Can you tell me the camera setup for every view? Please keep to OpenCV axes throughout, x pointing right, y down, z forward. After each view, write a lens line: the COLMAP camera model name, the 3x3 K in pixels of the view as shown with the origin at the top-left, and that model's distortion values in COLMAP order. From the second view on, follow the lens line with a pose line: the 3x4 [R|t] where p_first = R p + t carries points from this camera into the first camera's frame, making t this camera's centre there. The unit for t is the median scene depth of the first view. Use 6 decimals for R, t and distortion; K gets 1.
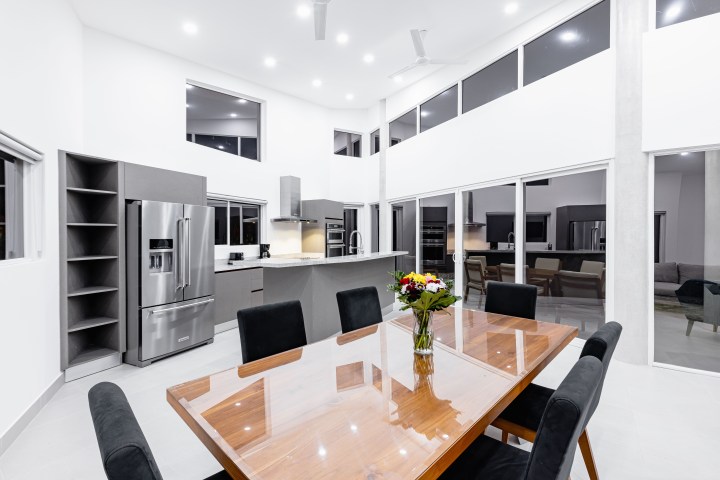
lens RADIAL K [[327.0, 0, 360.0], [0, 327.0, 240.0], [0, 0, 1]] dist [0.011329, 0.000194]
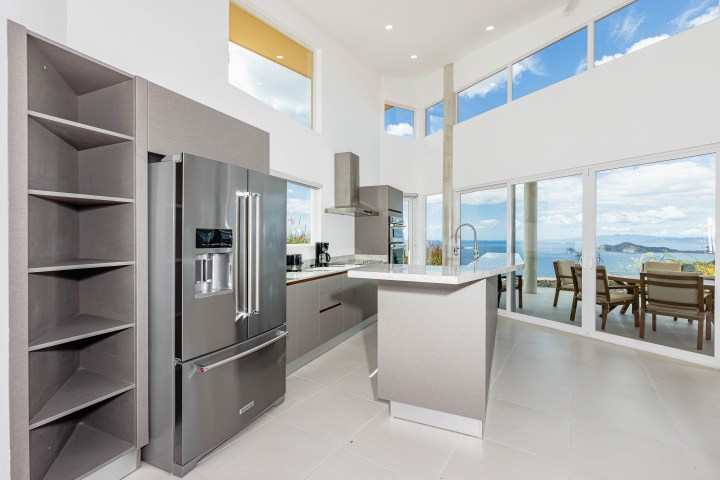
lens RADIAL K [[324.2, 0, 360.0], [0, 324.2, 240.0], [0, 0, 1]] dist [0.004142, 0.000693]
pose [[0.999617, 0.003269, 0.027478, -0.231216], [-0.003156, 0.999986, -0.004142, 0.010022], [-0.027491, 0.004054, 0.999614, 0.280882]]
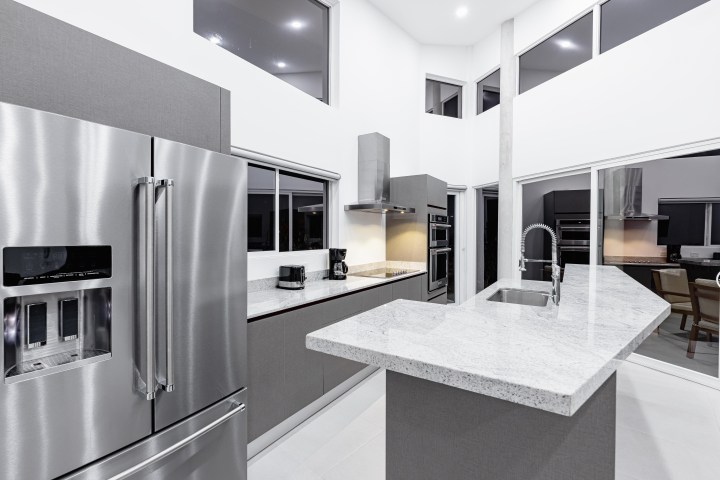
lens RADIAL K [[327.0, 0, 360.0], [0, 327.0, 240.0], [0, 0, 1]] dist [0.011329, 0.000194]
pose [[0.993652, 0.005611, -0.112357, -0.192805], [-0.004825, 0.999962, 0.007265, -0.007056], [0.112393, -0.006677, 0.993641, 0.449939]]
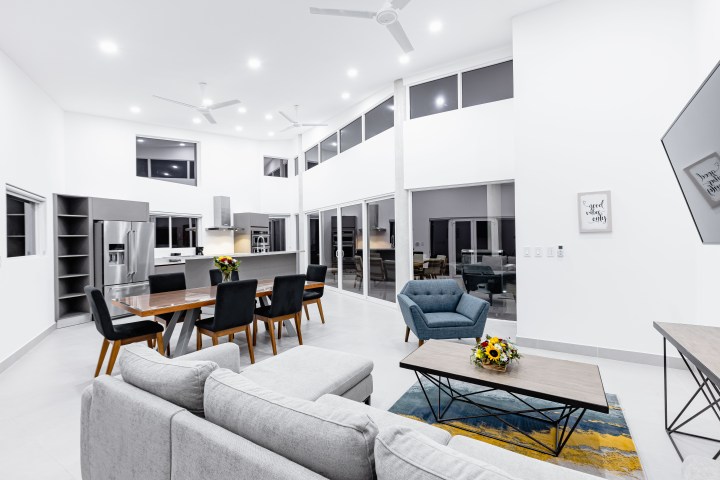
lens RADIAL K [[333.7, 0, 360.0], [0, 333.7, 240.0], [0, 0, 1]] dist [0.022415, 0.000288]
pose [[0.998298, -0.016048, 0.056059, 0.309100], [0.016586, 0.999821, -0.009137, 0.007981], [-0.055902, 0.010051, 0.998386, -0.451987]]
